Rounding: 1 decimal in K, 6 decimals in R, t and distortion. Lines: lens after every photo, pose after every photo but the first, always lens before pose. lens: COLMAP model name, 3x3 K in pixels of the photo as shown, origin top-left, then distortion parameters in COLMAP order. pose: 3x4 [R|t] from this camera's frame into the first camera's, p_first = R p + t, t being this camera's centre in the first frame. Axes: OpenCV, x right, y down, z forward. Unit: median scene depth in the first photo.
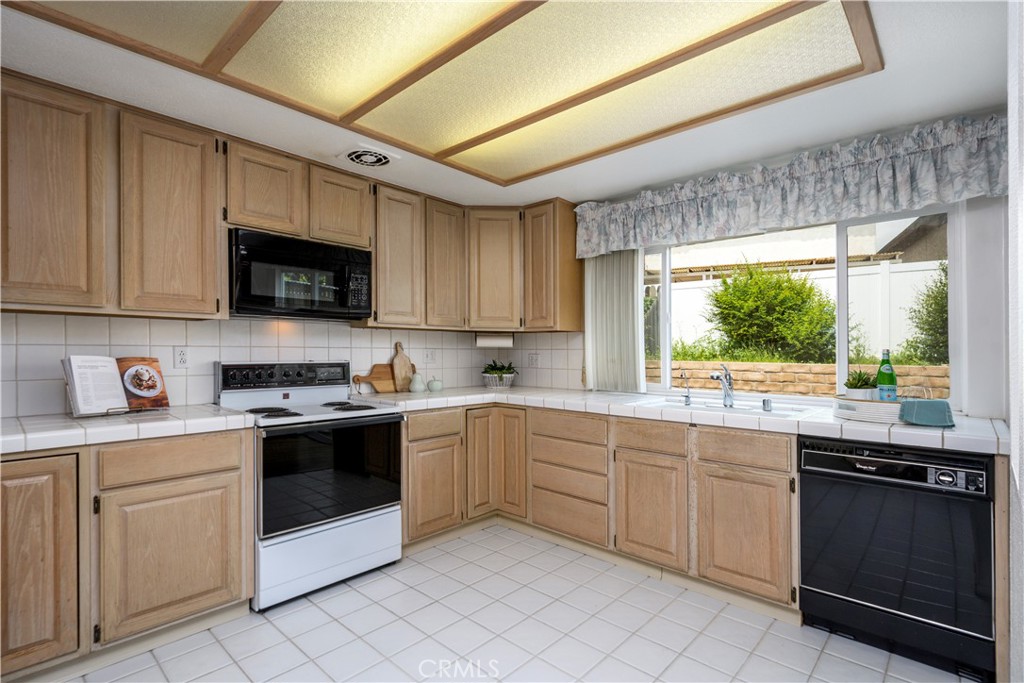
lens RADIAL K [[484.9, 0, 515.8], [0, 484.9, 347.4], [0, 0, 1]] dist [-0.001713, -0.000295]
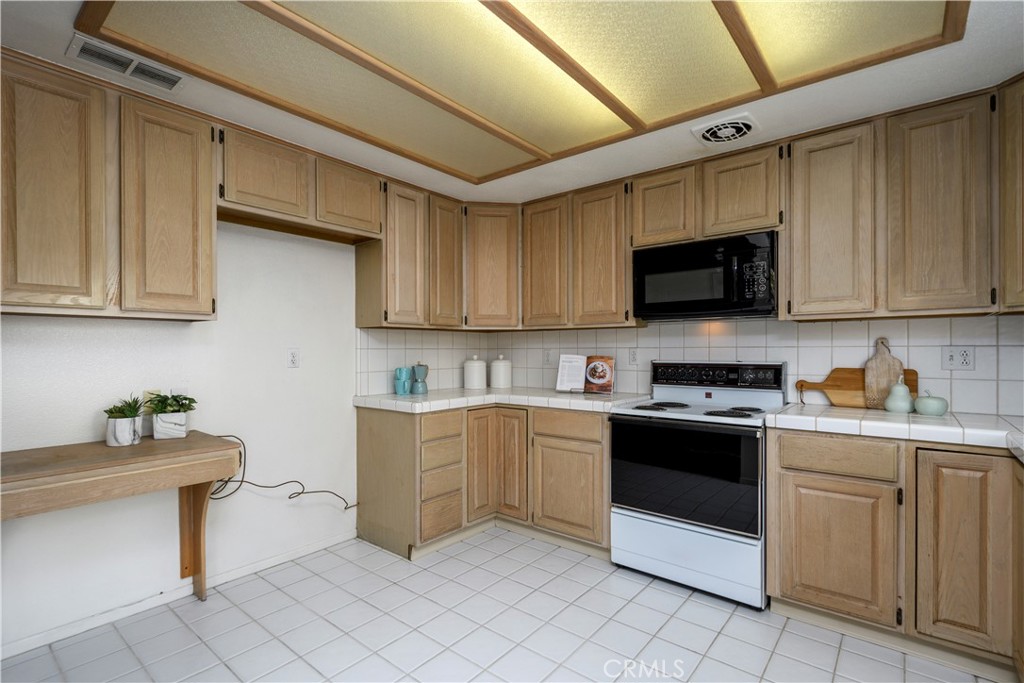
lens RADIAL K [[484.5, 0, 498.5], [0, 484.5, 355.1], [0, 0, 1]] dist [-0.000840, -0.000147]
pose [[0.040271, 0.002270, -0.999186, 0.540704], [0.008872, 0.999957, 0.002630, 0.009195], [0.999149, -0.008971, 0.040249, 0.527473]]
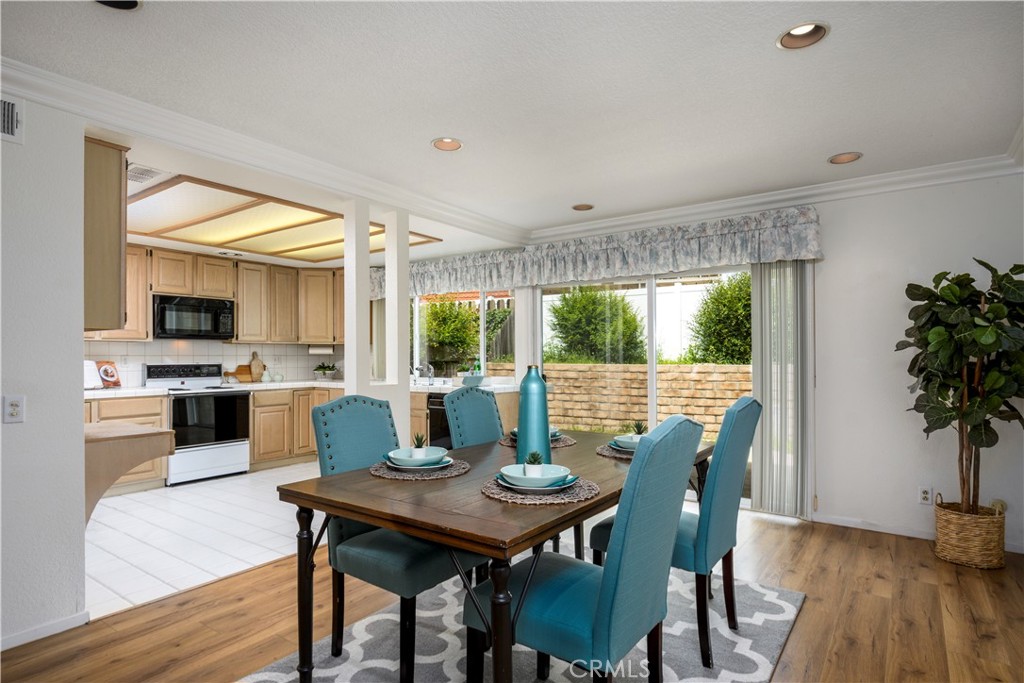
lens RADIAL K [[551.9, 0, 512.0], [0, 551.9, 341.5], [0, 0, 1]] dist [-0.000552, 0.000005]
pose [[0.993500, -0.005544, 0.113701, 0.510528], [0.007670, 0.999804, -0.018265, -0.005450], [-0.113578, 0.019018, 0.993347, -1.184102]]
